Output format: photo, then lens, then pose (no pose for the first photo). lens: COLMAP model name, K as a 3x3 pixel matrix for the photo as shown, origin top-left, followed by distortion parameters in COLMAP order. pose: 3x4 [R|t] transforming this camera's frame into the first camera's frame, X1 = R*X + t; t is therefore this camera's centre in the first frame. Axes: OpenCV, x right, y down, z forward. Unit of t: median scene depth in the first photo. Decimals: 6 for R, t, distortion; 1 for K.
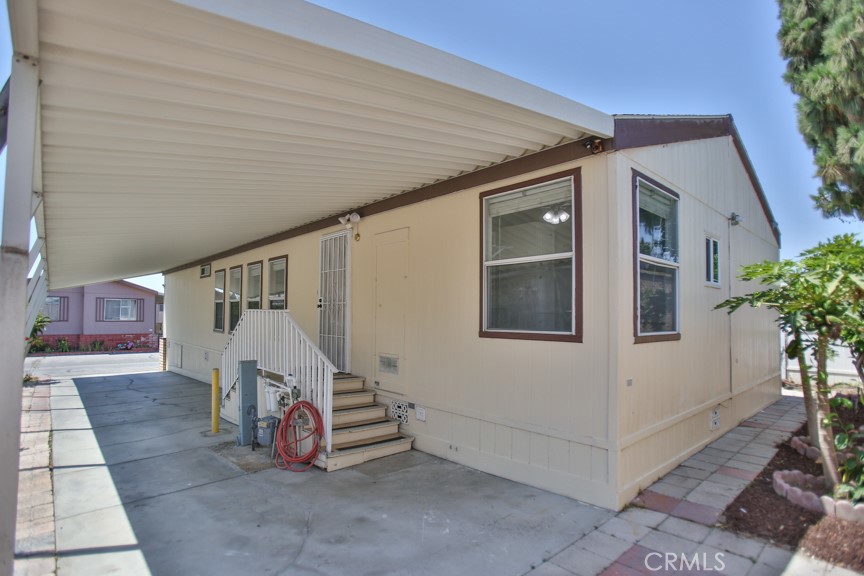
lens RADIAL K [[428.8, 0, 430.4], [0, 428.8, 303.1], [0, 0, 1]] dist [-0.058549, 0.025193]
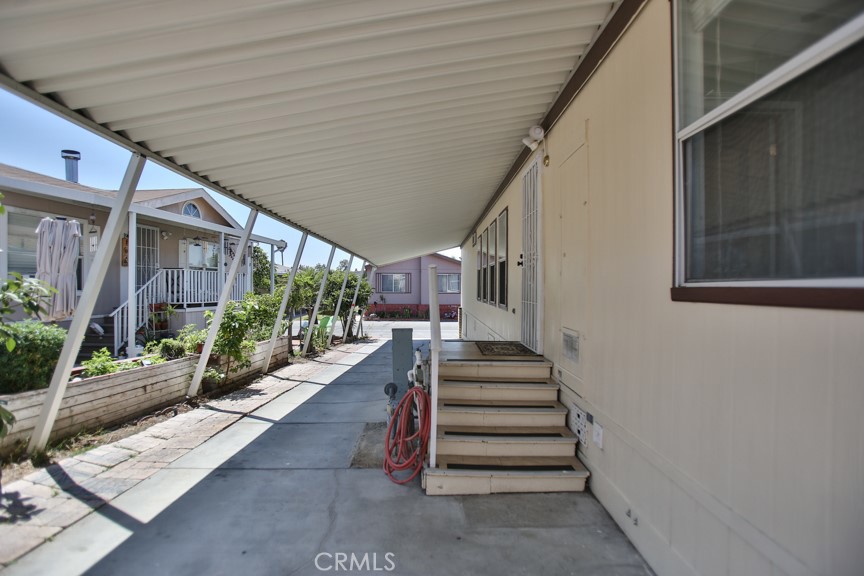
lens RADIAL K [[443.3, 0, 439.5], [0, 443.3, 285.5], [0, 0, 1]] dist [-0.060652, 0.025983]
pose [[0.757870, -0.005883, -0.652379, 0.223447], [0.017800, 0.999774, 0.011662, 0.051816], [0.652163, -0.020451, 0.757803, 0.465368]]
